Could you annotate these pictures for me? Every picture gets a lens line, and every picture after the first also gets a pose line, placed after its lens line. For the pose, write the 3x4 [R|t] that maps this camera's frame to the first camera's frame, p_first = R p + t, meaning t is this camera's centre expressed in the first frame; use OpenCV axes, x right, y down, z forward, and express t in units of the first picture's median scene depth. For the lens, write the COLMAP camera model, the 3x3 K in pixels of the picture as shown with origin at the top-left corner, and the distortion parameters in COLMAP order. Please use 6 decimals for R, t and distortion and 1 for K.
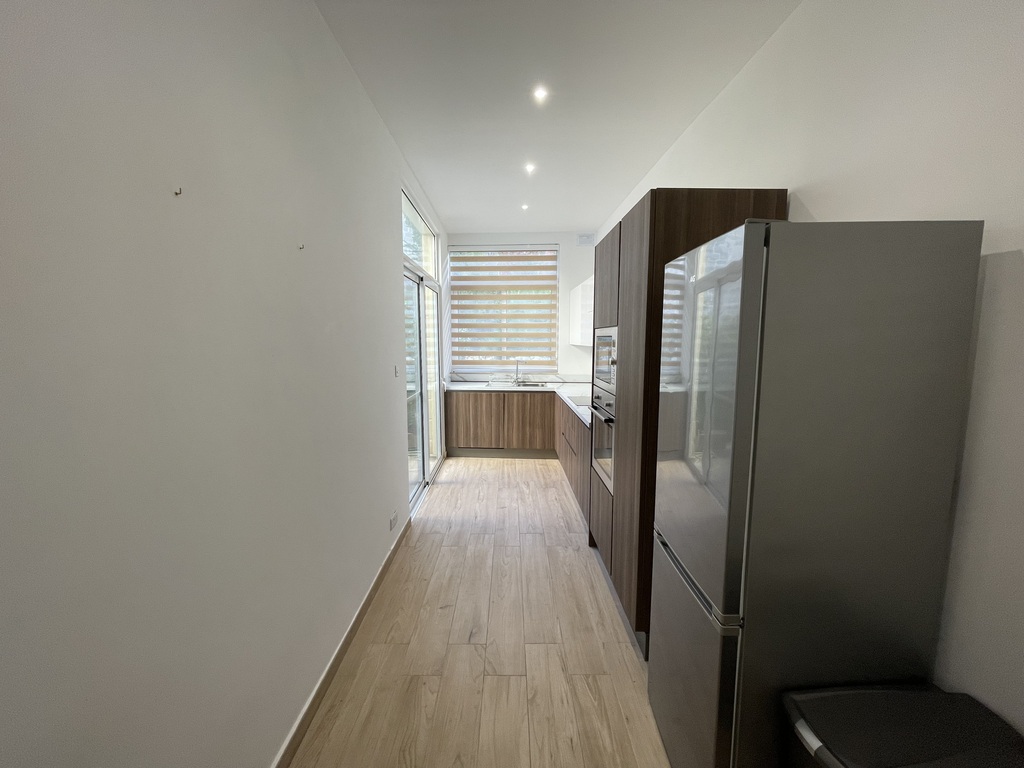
lens RADIAL K [[415.9, 0, 513.0], [0, 415.9, 384.7], [0, 0, 1]] dist [0.008959, -0.000182]
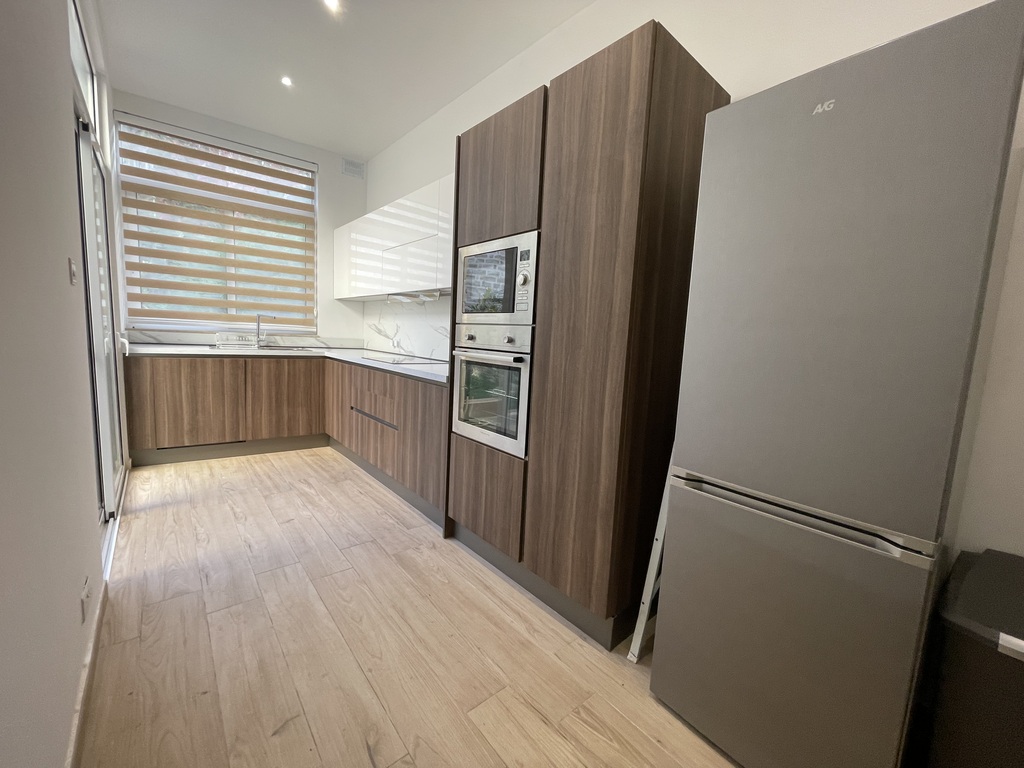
lens RADIAL K [[415.9, 0, 508.7], [0, 415.9, 383.0], [0, 0, 1]] dist [0.008959, -0.000182]
pose [[0.772977, -0.036579, 0.633379, -0.131222], [0.024217, 0.999310, 0.028158, 0.054323], [-0.633972, -0.006427, 0.773329, 0.218942]]
